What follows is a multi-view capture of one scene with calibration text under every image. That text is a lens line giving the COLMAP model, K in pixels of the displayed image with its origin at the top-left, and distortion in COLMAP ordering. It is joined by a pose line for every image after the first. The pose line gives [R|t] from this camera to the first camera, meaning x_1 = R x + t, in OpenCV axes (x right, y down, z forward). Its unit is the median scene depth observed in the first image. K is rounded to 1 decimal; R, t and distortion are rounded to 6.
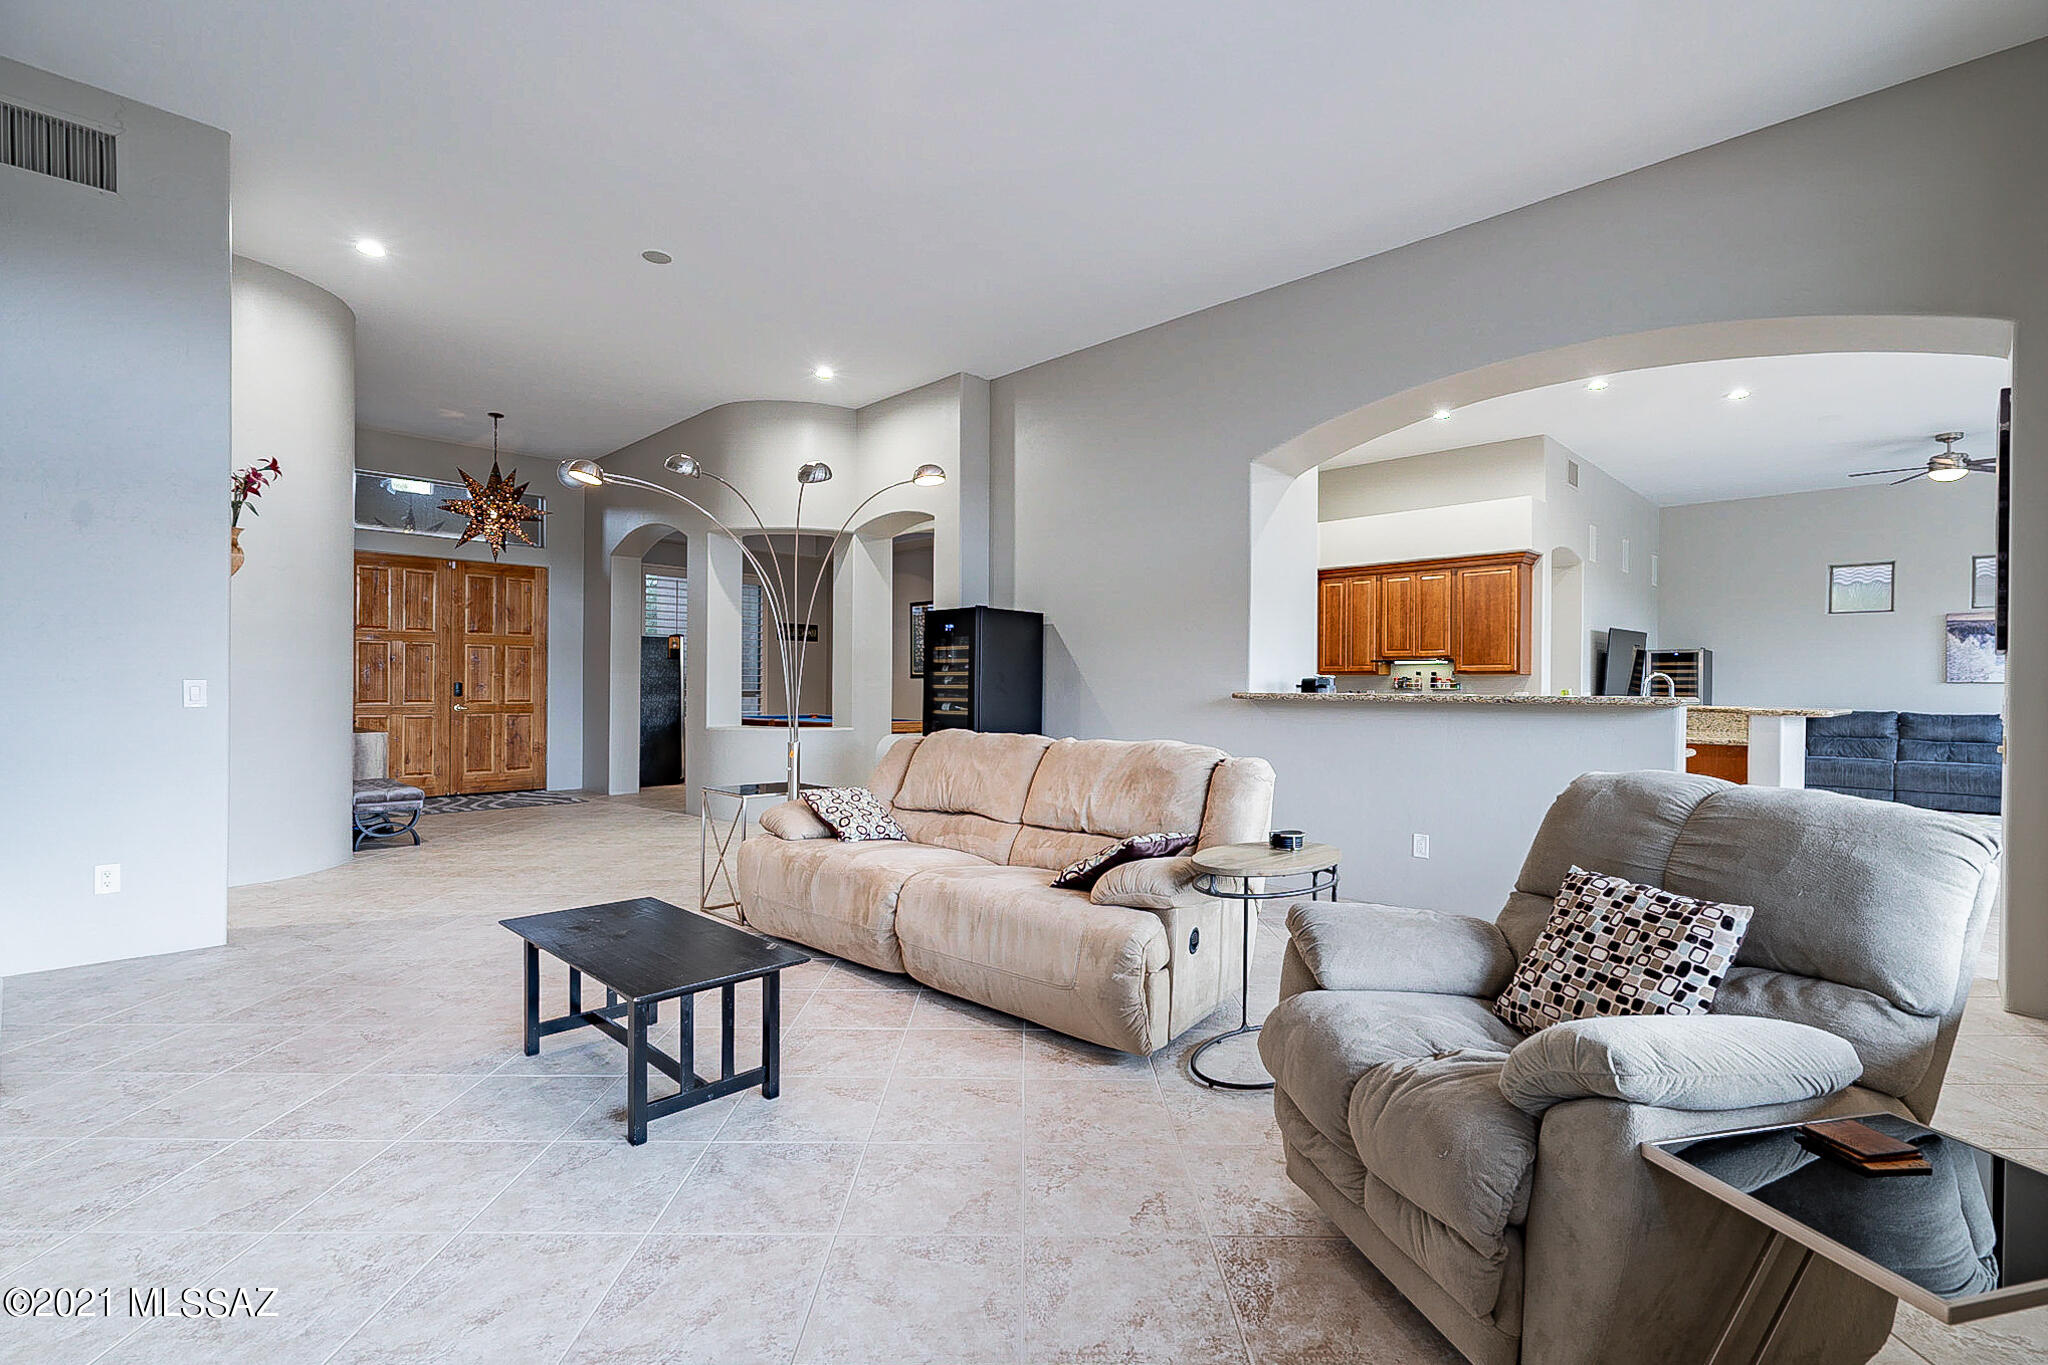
lens RADIAL K [[931.5, 0, 1031.9], [0, 931.5, 691.5], [0, 0, 1]] dist [-0.000861, 0.000725]
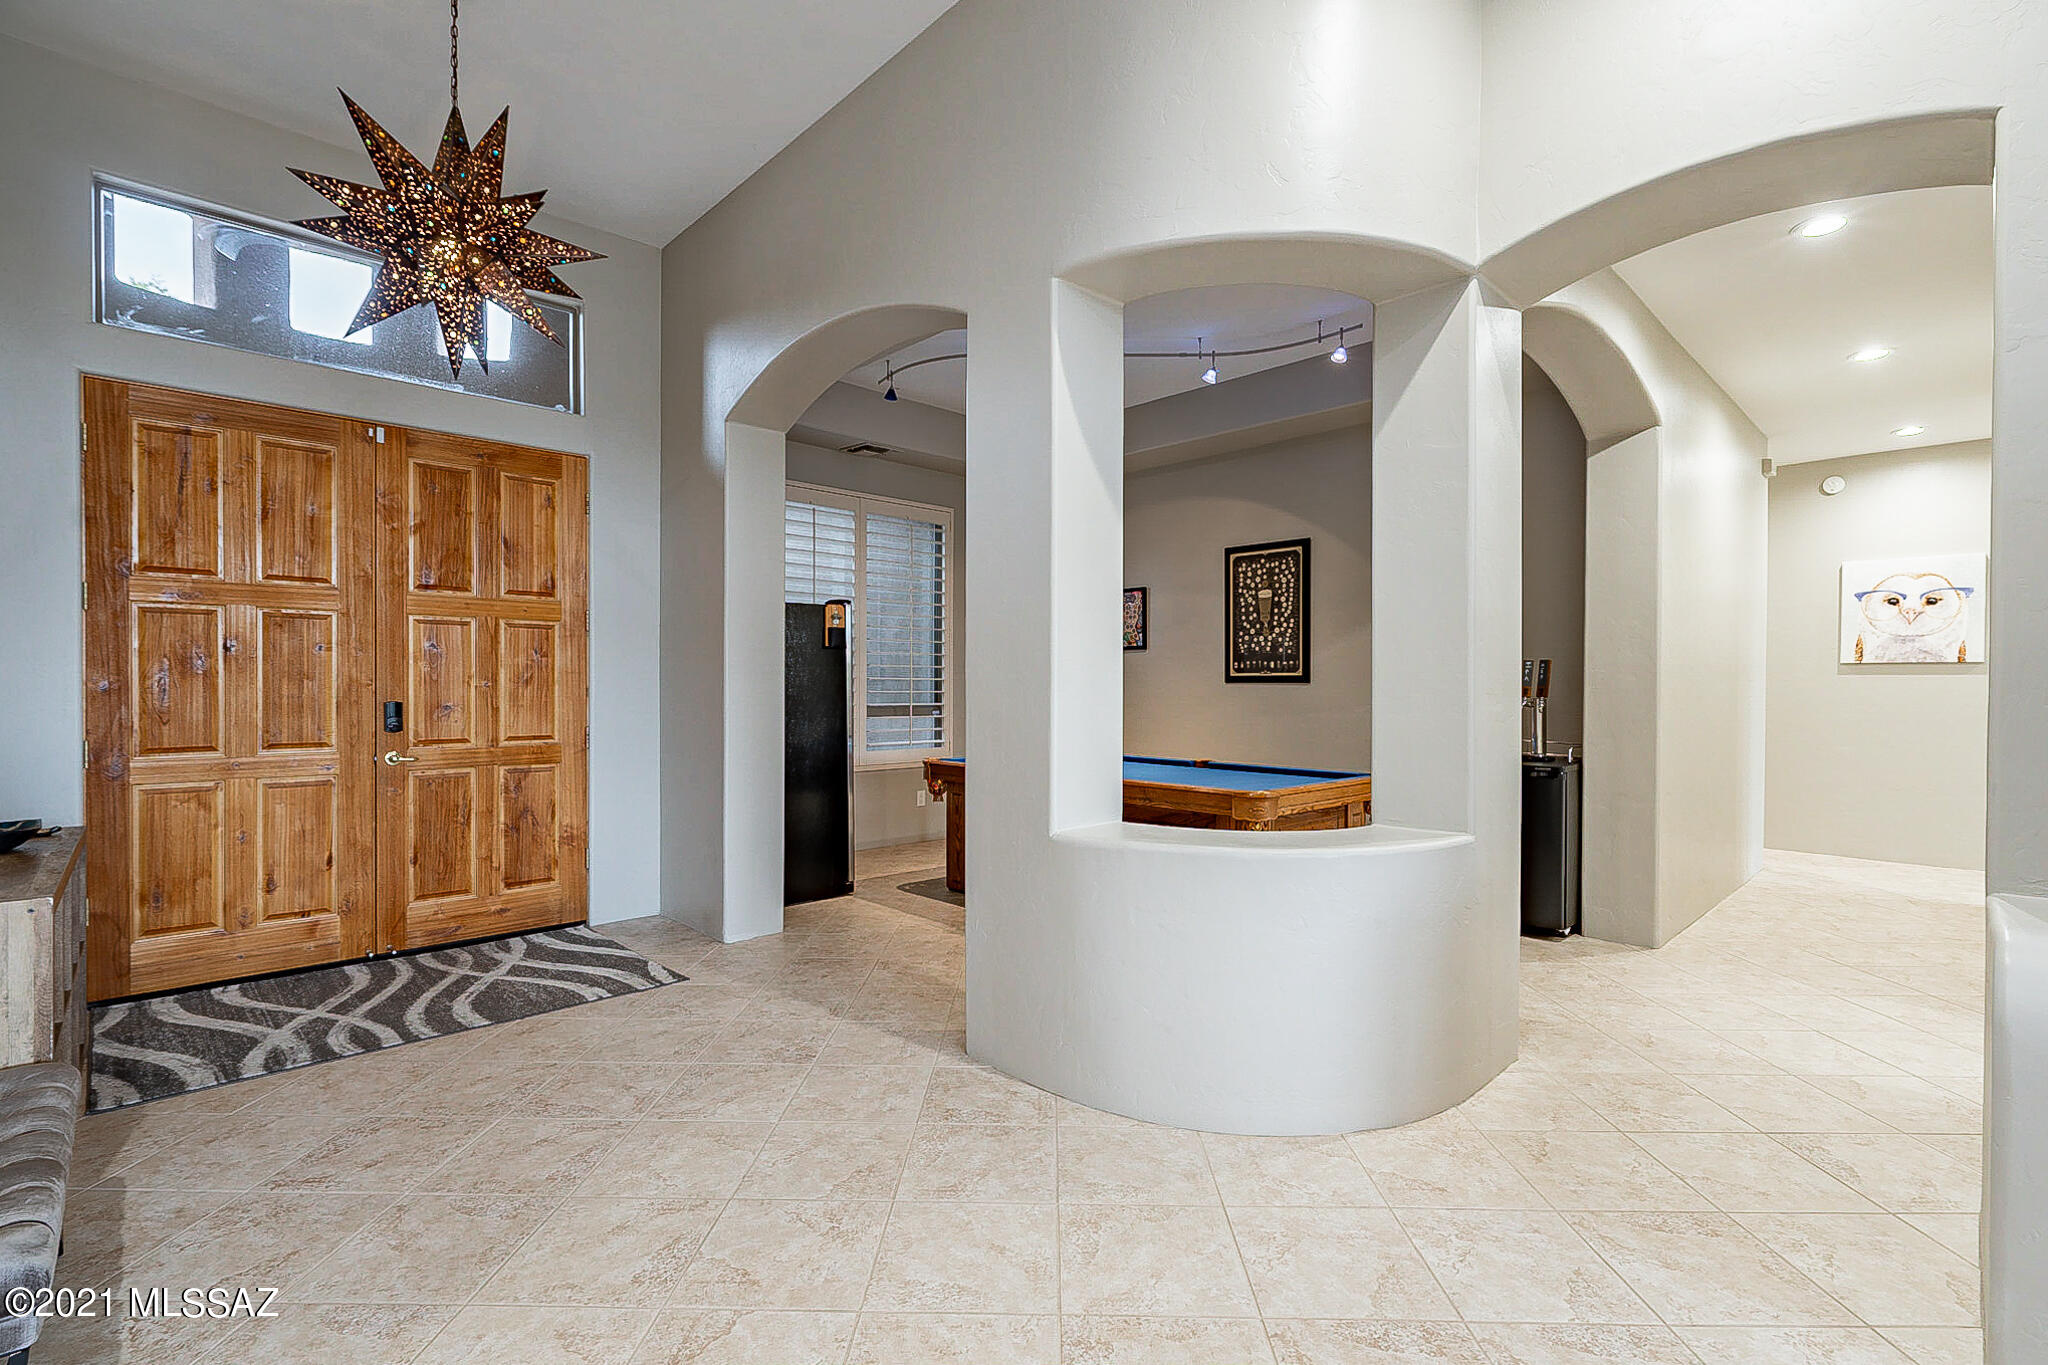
lens RADIAL K [[931.5, 0, 1031.9], [0, 931.5, 691.5], [0, 0, 1]] dist [-0.000861, 0.000725]
pose [[0.999724, -0.006451, -0.022595, -0.295801], [0.006456, 0.999979, 0.000117, -0.012281], [0.022594, -0.000263, 0.999745, 0.552657]]
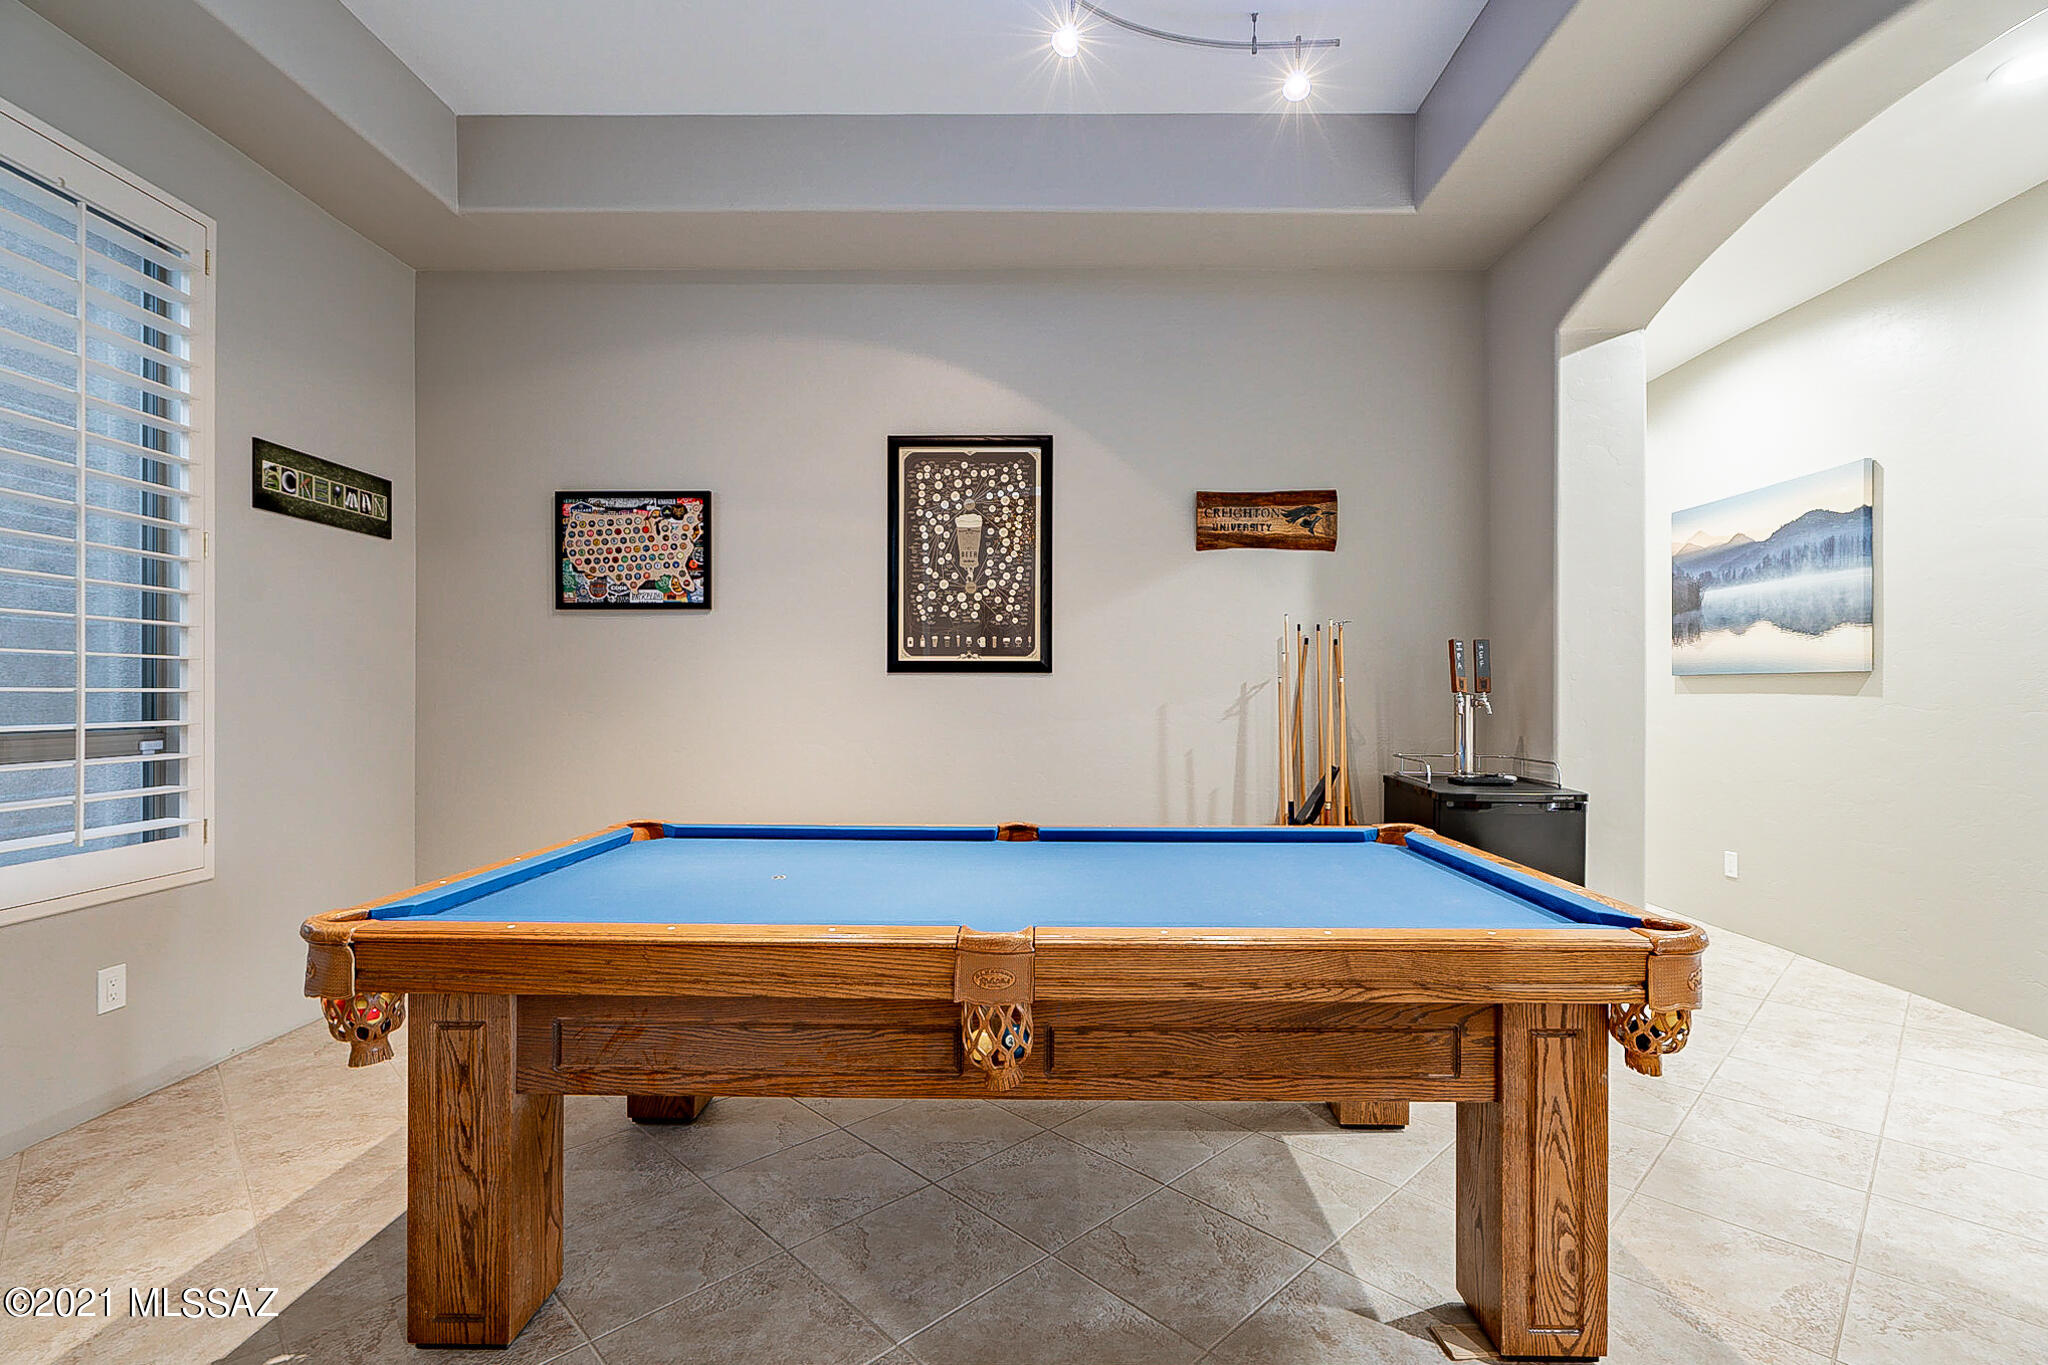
lens RADIAL K [[931.5, 0, 1031.9], [0, 931.5, 691.5], [0, 0, 1]] dist [-0.000861, 0.000725]
pose [[0.716148, -0.010665, 0.697867, -0.401087], [0.009824, 0.999938, 0.005200, -0.011268], [-0.697879, 0.003131, 0.716209, 0.932461]]
